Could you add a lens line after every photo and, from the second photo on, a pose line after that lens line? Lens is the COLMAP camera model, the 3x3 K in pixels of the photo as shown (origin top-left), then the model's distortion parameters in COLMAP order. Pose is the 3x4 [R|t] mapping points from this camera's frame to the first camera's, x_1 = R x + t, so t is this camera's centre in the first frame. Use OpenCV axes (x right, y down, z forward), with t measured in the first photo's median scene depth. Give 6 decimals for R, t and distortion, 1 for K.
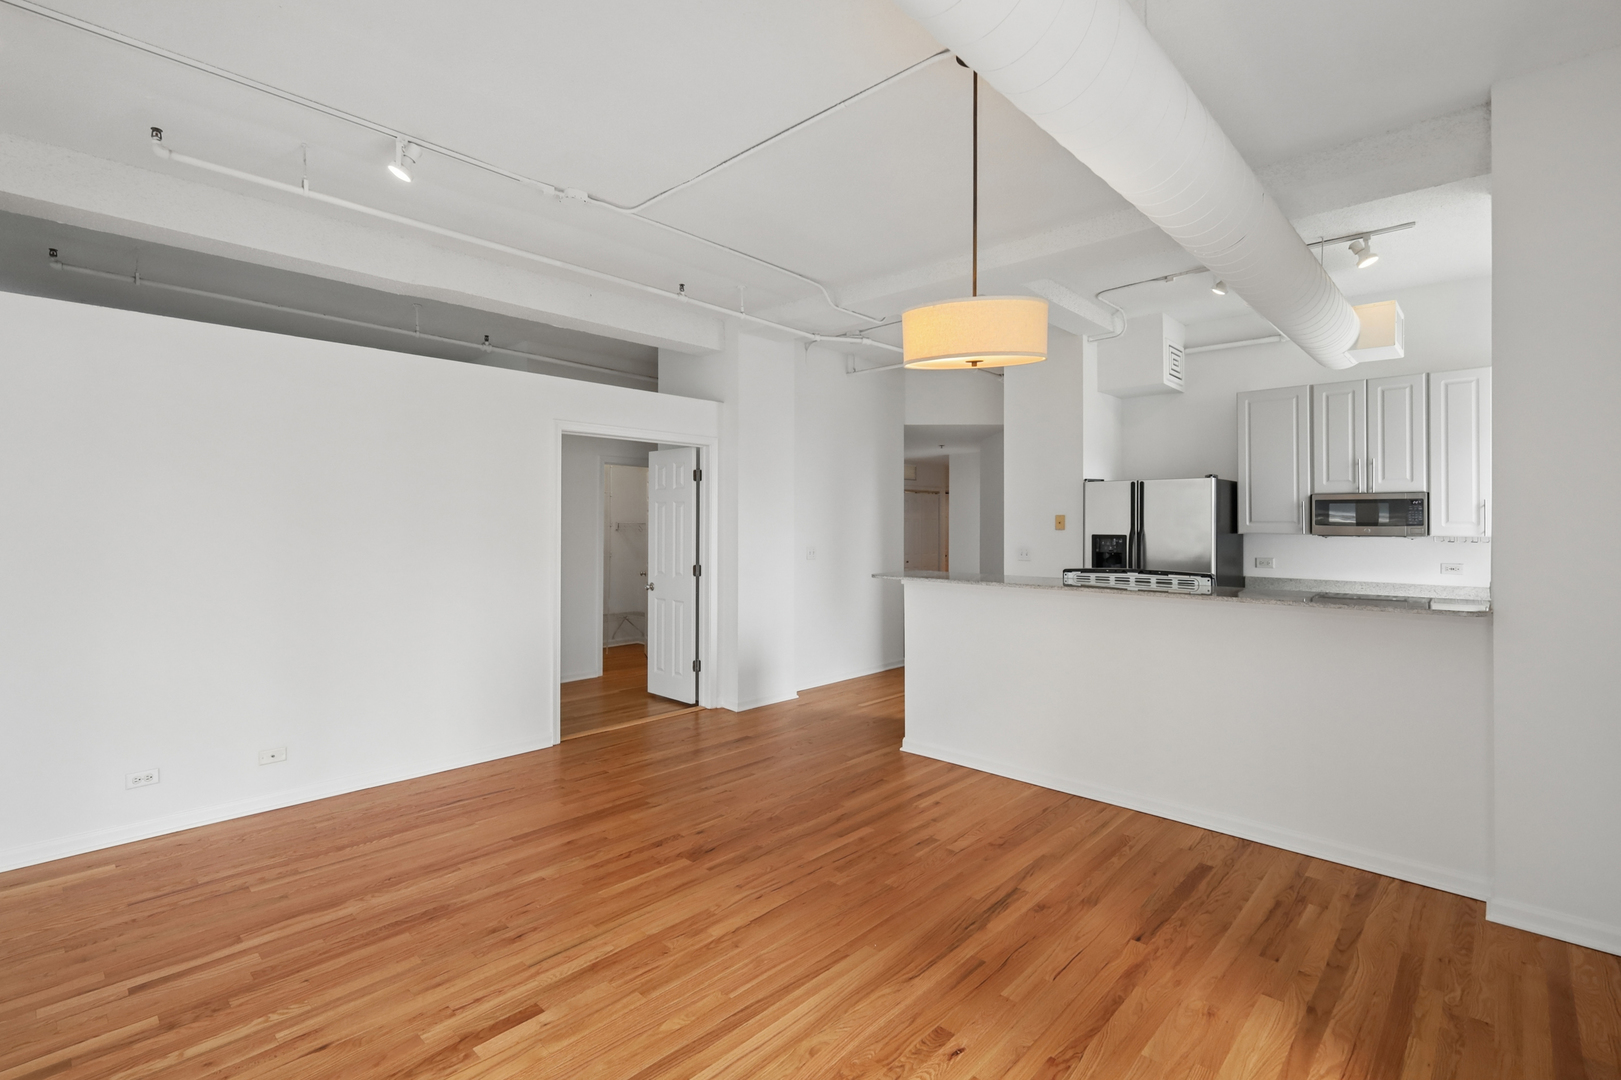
lens RADIAL K [[735.5, 0, 795.8], [0, 735.5, 519.9], [0, 0, 1]] dist [-0.006300, 0.000126]
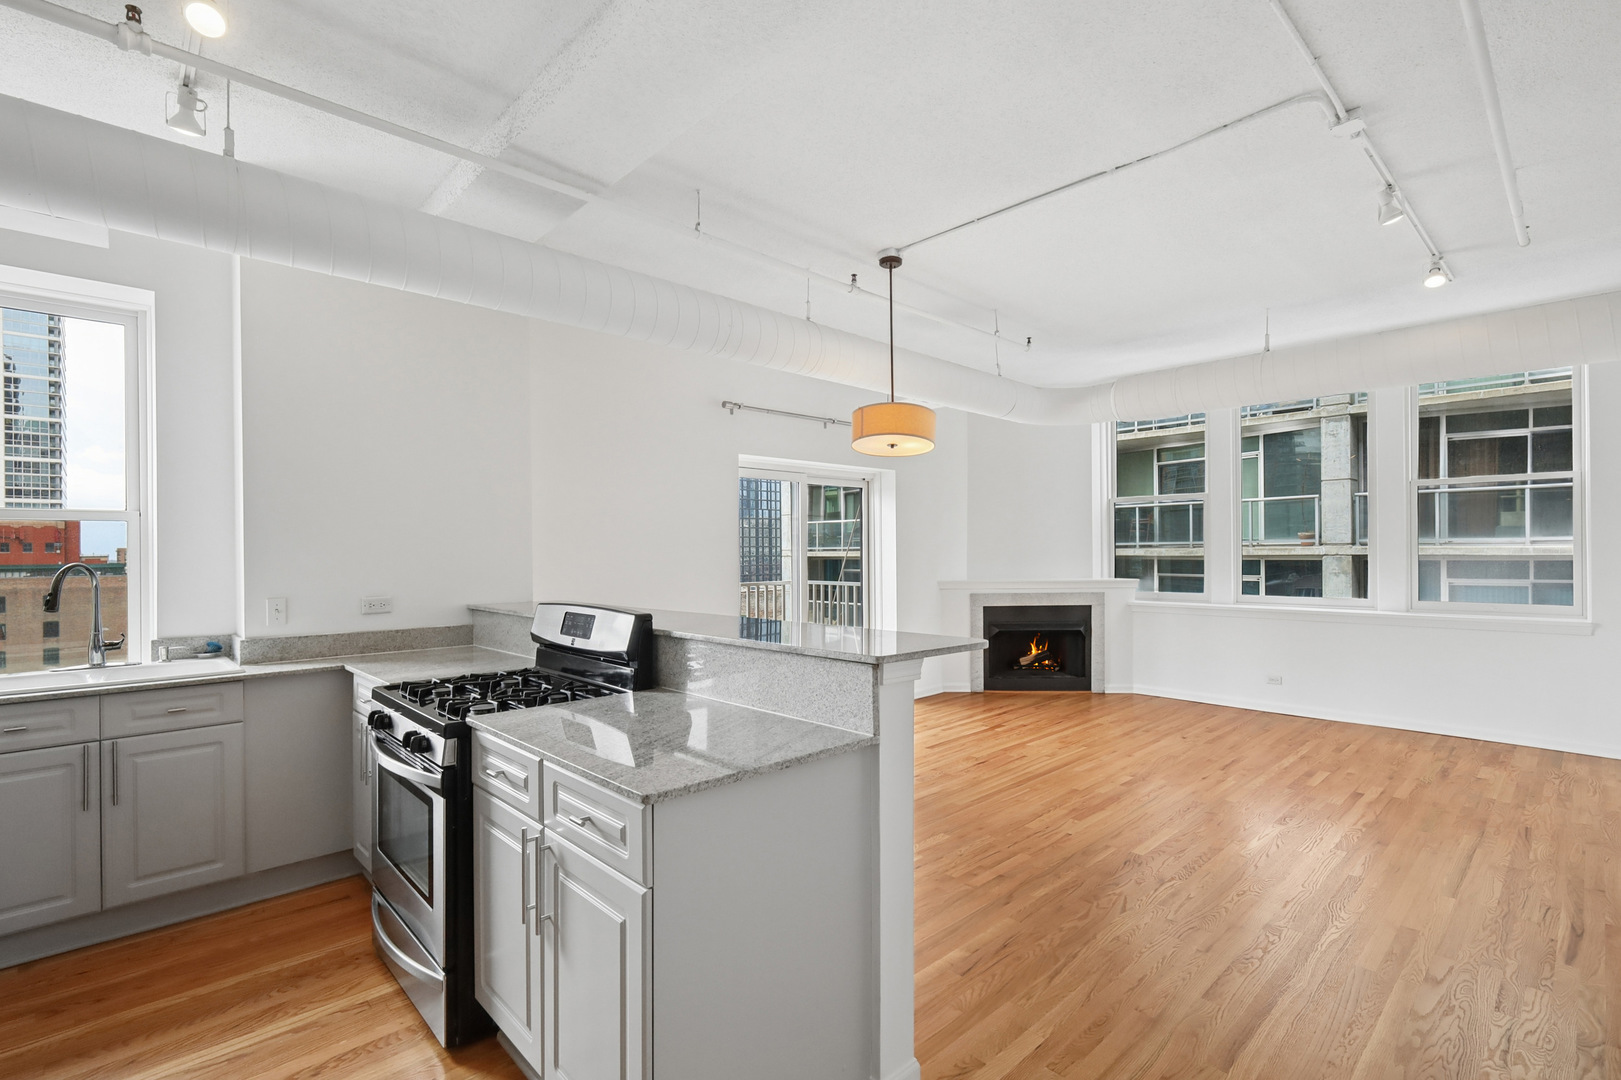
lens RADIAL K [[740.8, 0, 828.6], [0, 740.8, 544.5], [0, 0, 1]] dist [-0.000414, -0.000936]
pose [[-0.999482, 0.003943, 0.031955, 0.201248], [0.003449, 0.999874, -0.015525, 0.020169], [-0.032013, -0.015406, -0.999369, 1.587585]]
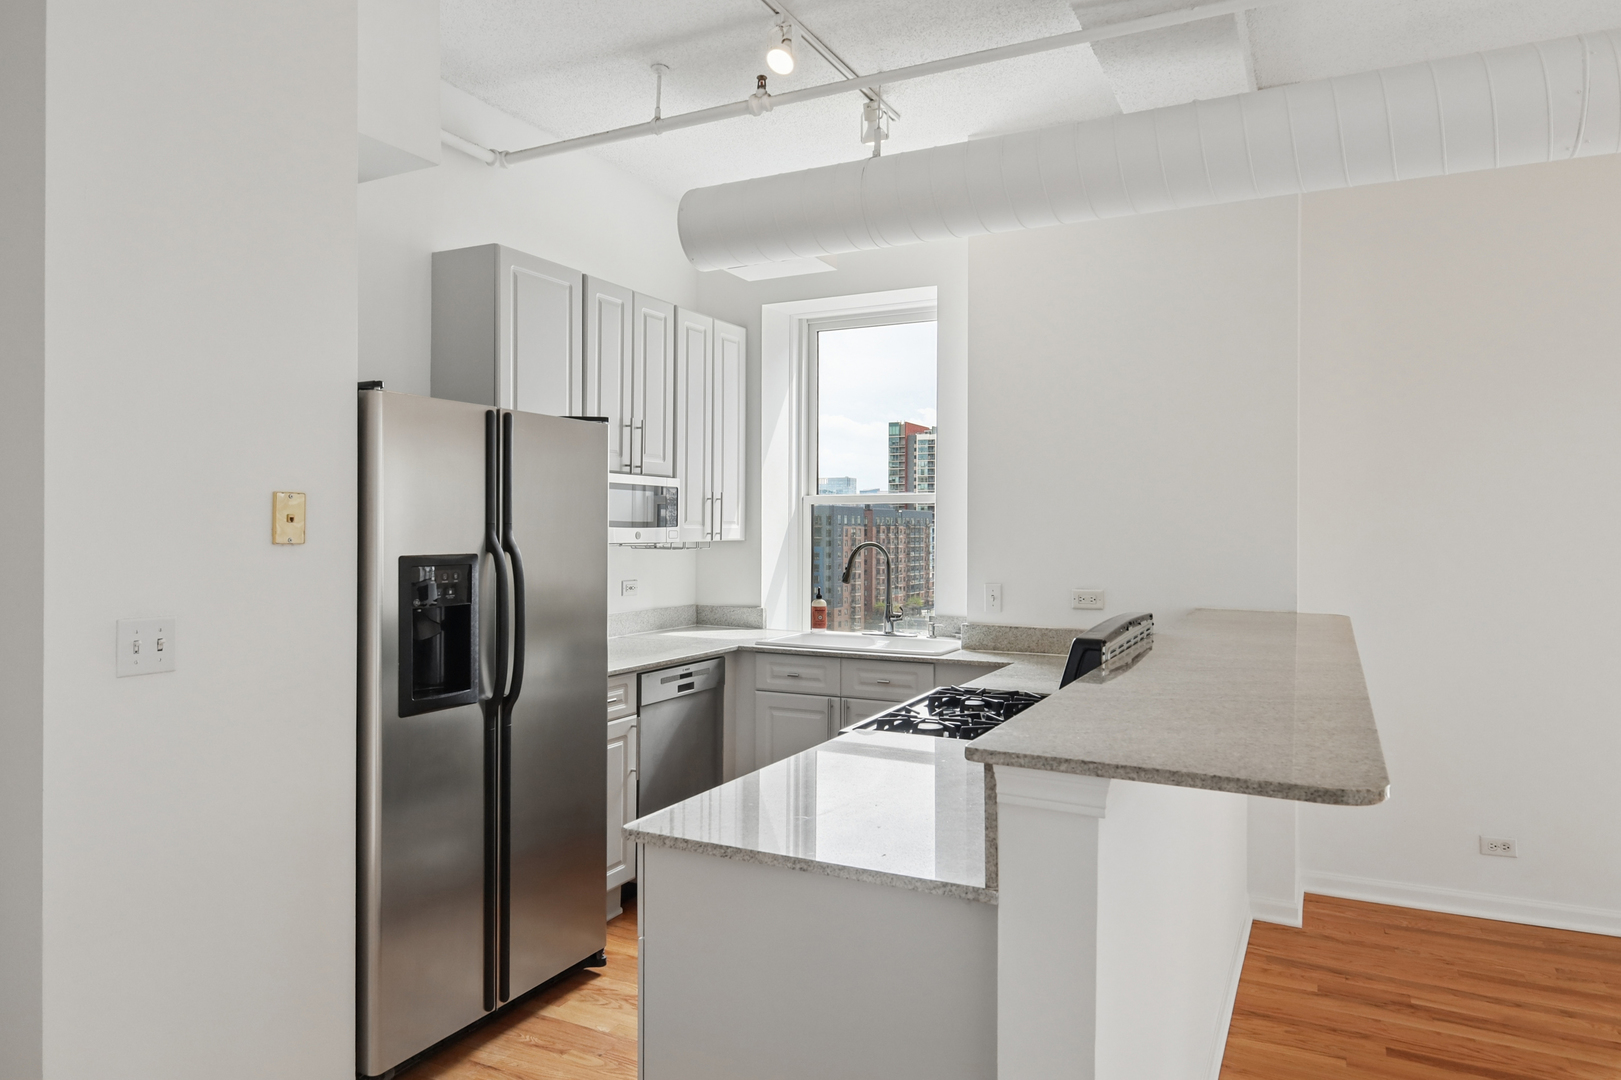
lens RADIAL K [[1026.8, 0, 798.7], [0, 1026.8, 538.5], [0, 0, 1]] dist [0.001380, -0.001574]
pose [[-0.290984, -0.017014, 0.956577, -0.116127], [-0.011454, 0.999832, 0.014299, 0.004657], [-0.956659, -0.006796, -0.291130, 1.313552]]
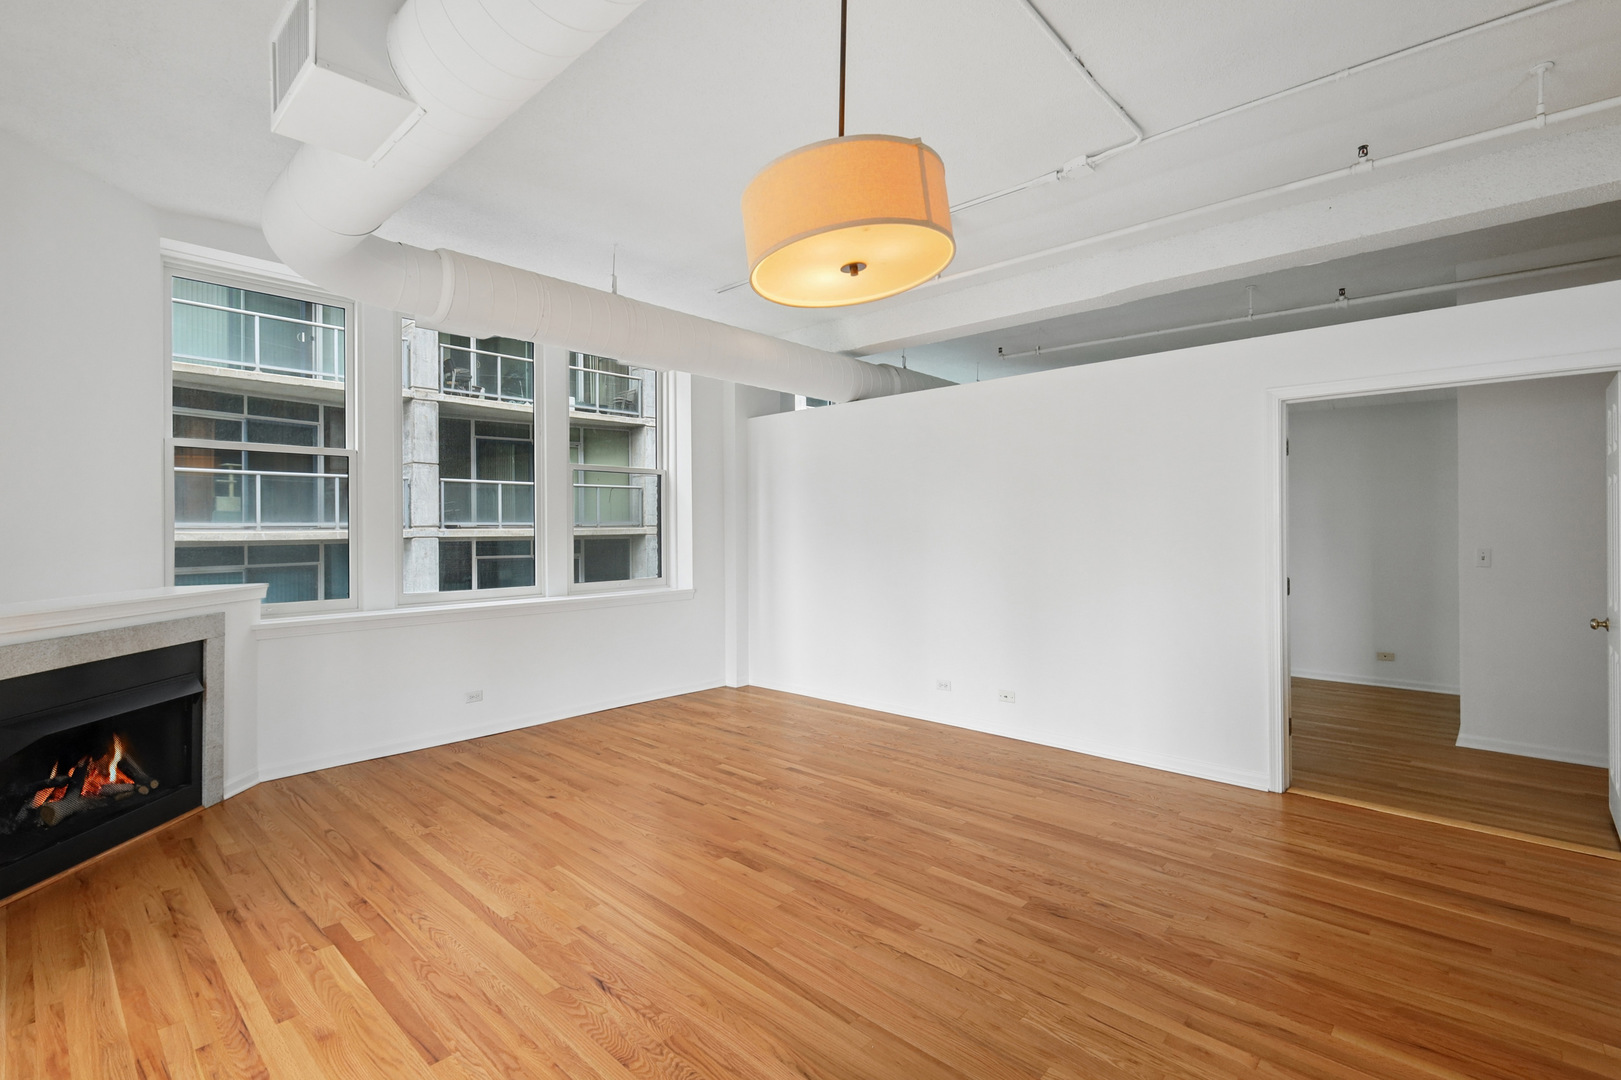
lens RADIAL K [[727.2, 0, 810.9], [0, 727.2, 528.7], [0, 0, 1]] dist [0.001004, -0.000417]
pose [[0.024250, -0.002476, -0.999703, 0.534268], [0.013165, 0.999911, -0.002157, 0.014112], [0.999619, -0.013109, 0.024281, 0.553684]]
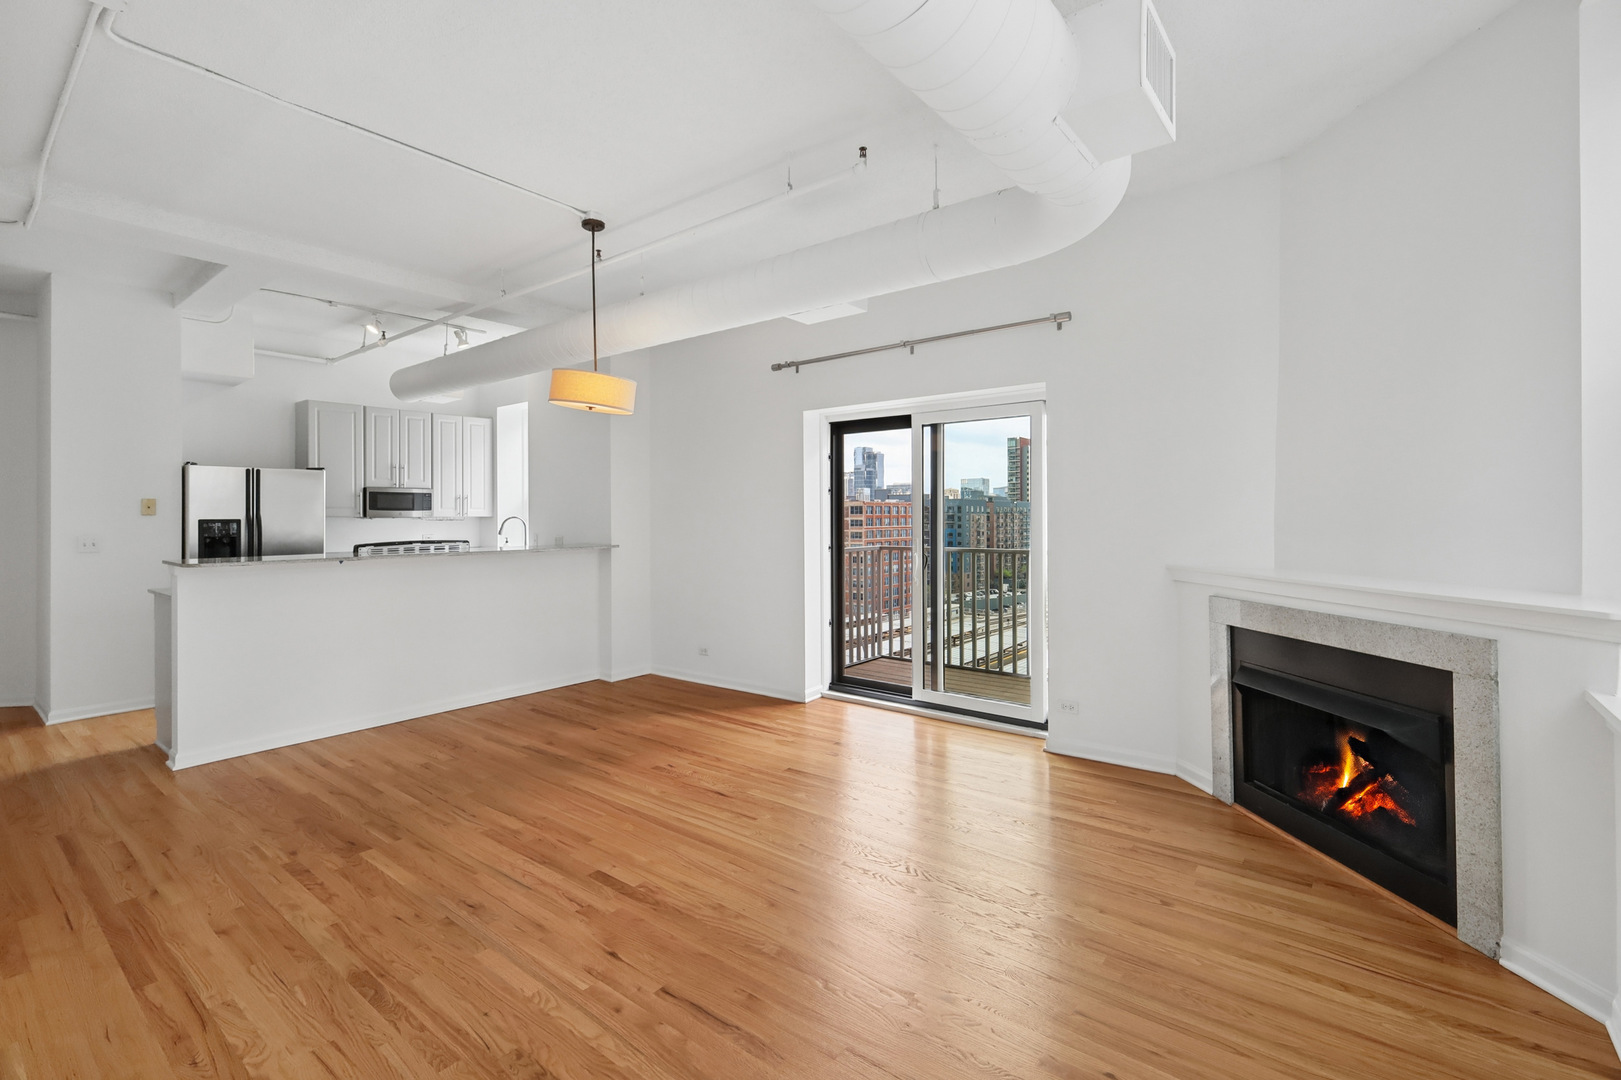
lens RADIAL K [[740.8, 0, 806.6], [0, 740.8, 510.0], [0, 0, 1]] dist [-0.000414, -0.000936]
pose [[-0.088095, 0.003881, 0.996105, -0.881735], [-0.000136, 0.999992, -0.003908, 0.014786], [-0.996112, -0.000480, -0.088093, 0.385049]]
